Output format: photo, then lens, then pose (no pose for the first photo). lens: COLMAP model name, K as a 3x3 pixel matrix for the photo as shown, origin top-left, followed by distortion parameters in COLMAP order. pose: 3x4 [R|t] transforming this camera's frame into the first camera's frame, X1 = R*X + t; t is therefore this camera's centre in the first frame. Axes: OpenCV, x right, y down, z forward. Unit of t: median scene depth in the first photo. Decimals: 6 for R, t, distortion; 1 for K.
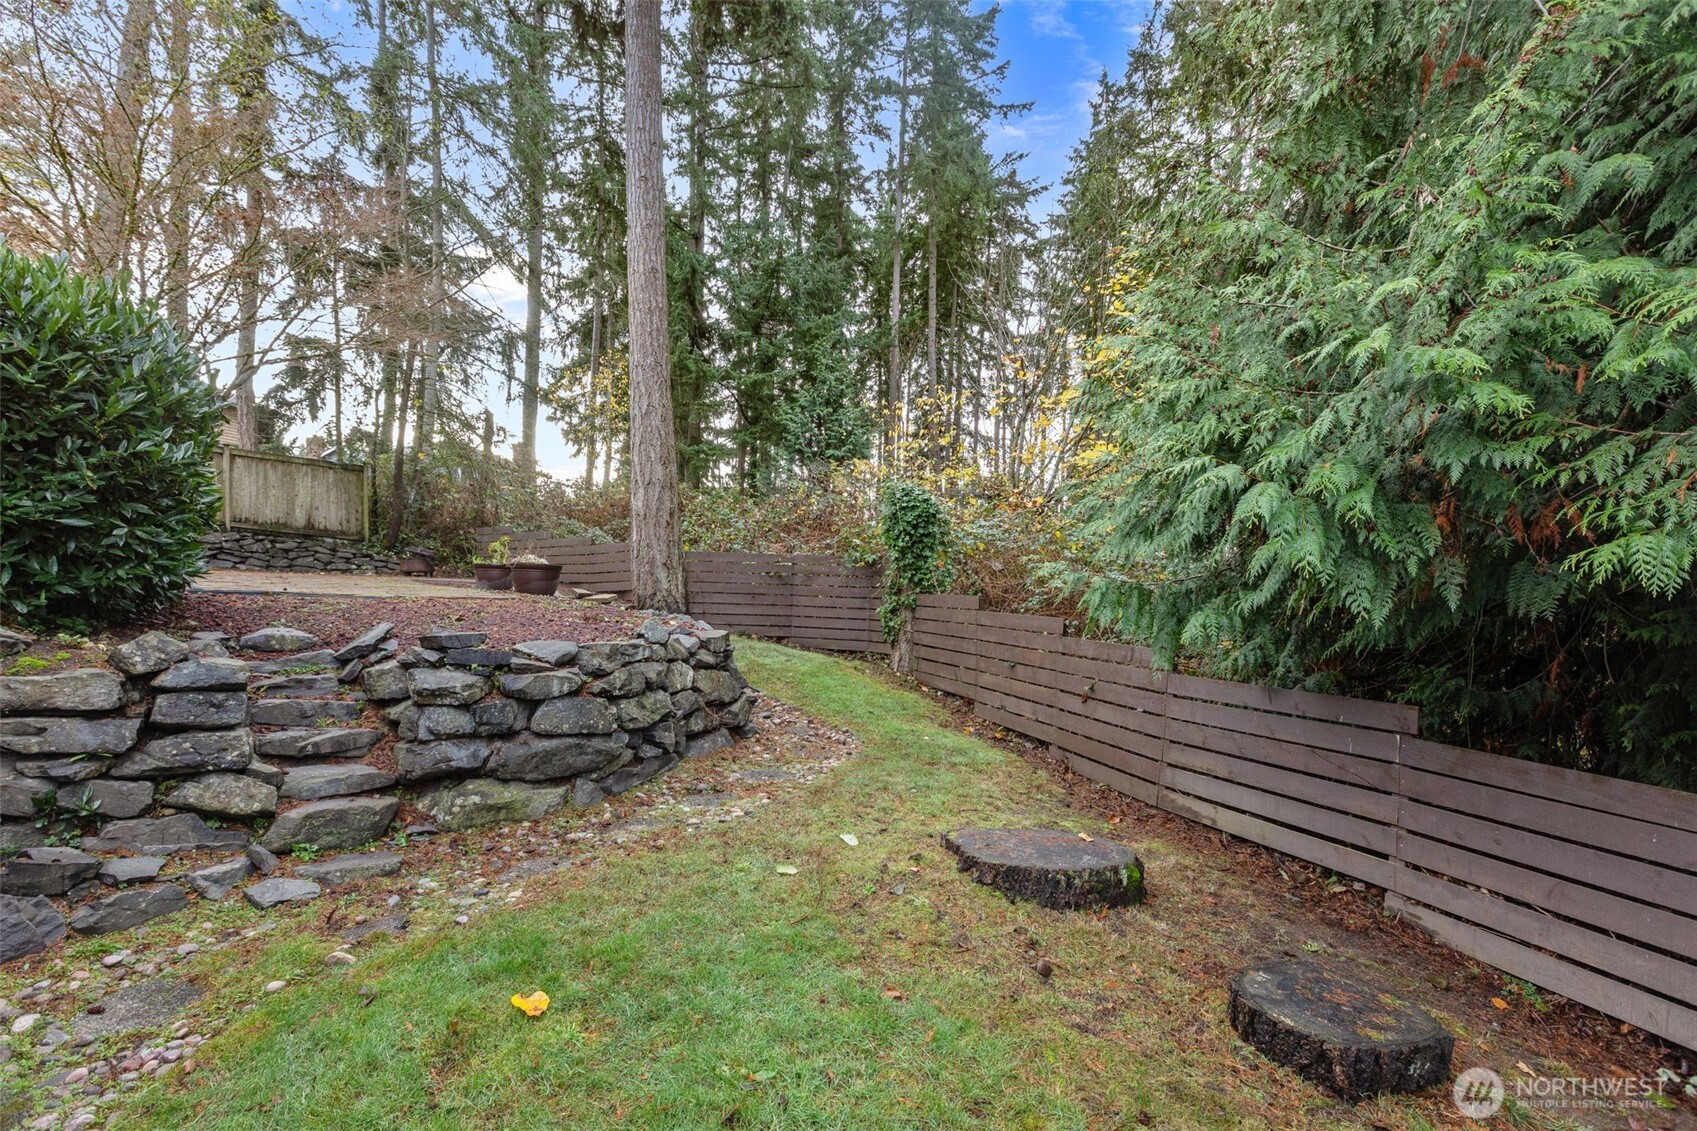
lens RADIAL K [[772.5, 0, 842.9], [0, 772.5, 575.3], [0, 0, 1]] dist [-0.000025, 0.000572]
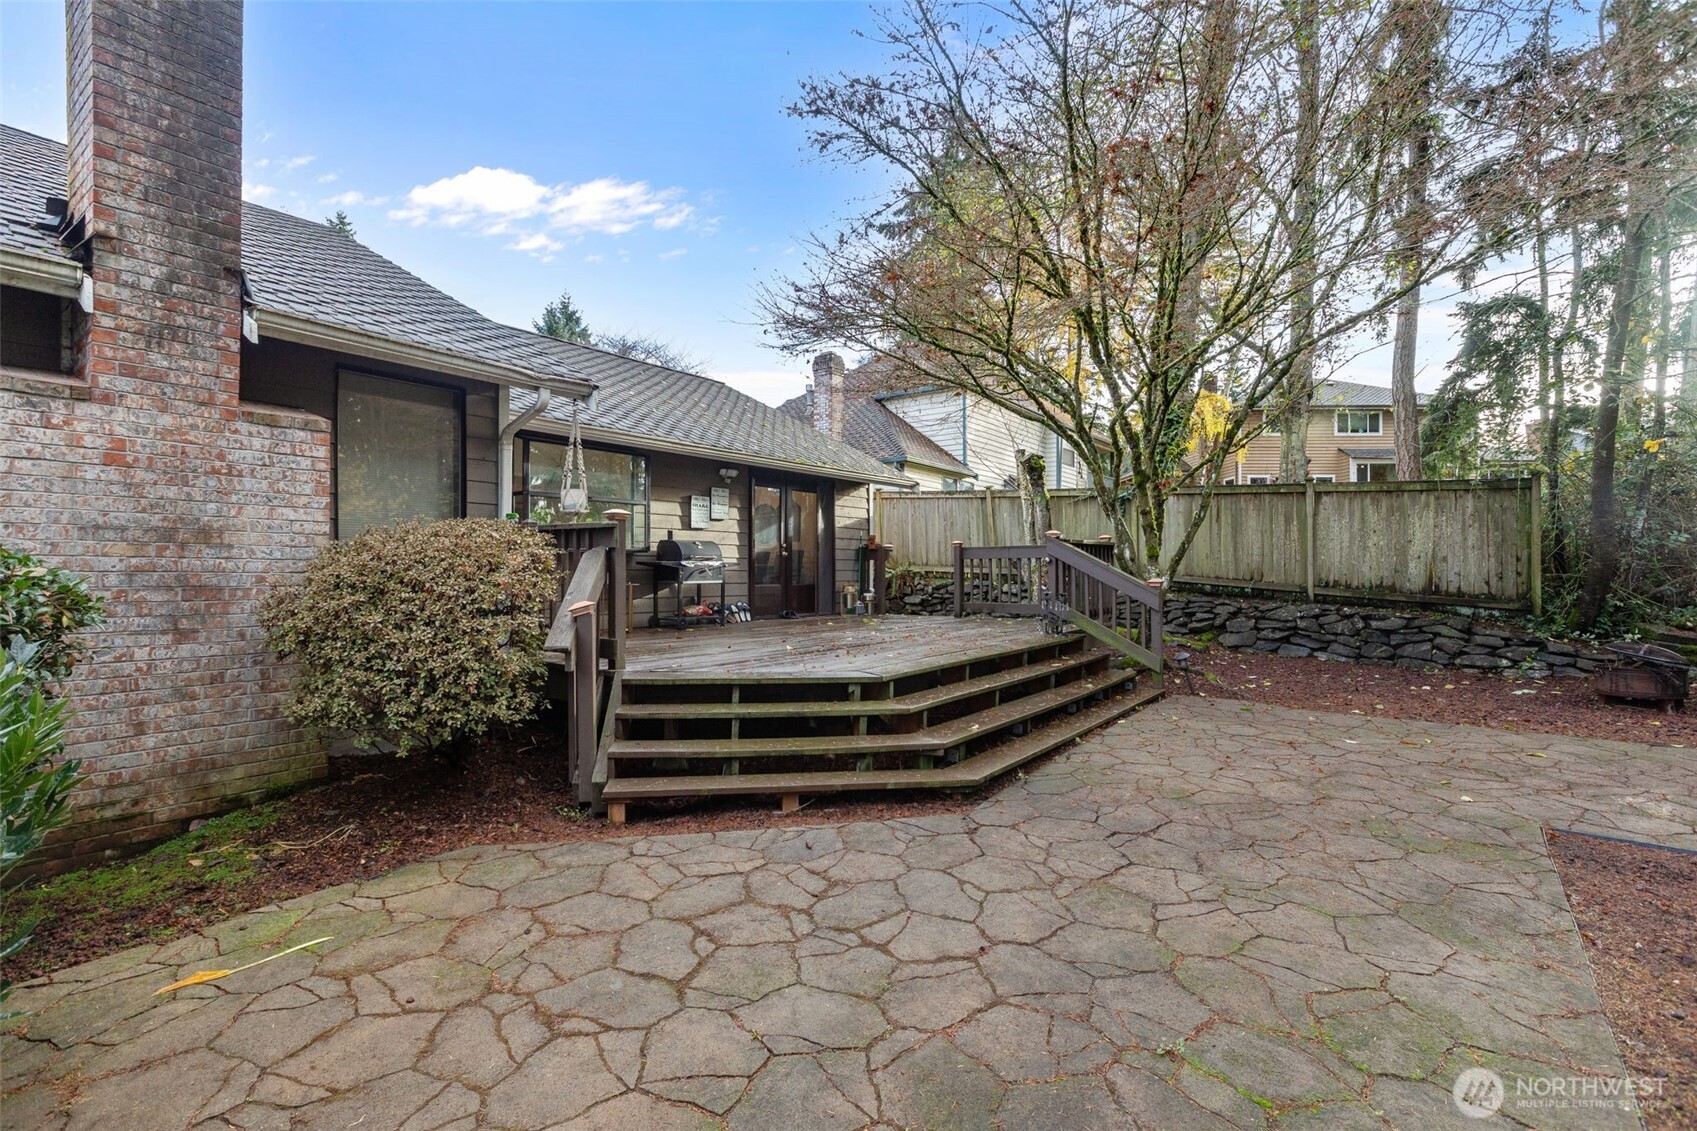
lens RADIAL K [[772.5, 0, 840.1], [0, 772.5, 575.6], [0, 0, 1]] dist [-0.000025, 0.000572]
pose [[0.211693, -0.010026, -0.977285, -0.175427], [0.009968, 0.999918, -0.008099, -0.072387], [0.977285, -0.008027, 0.211776, 0.389804]]
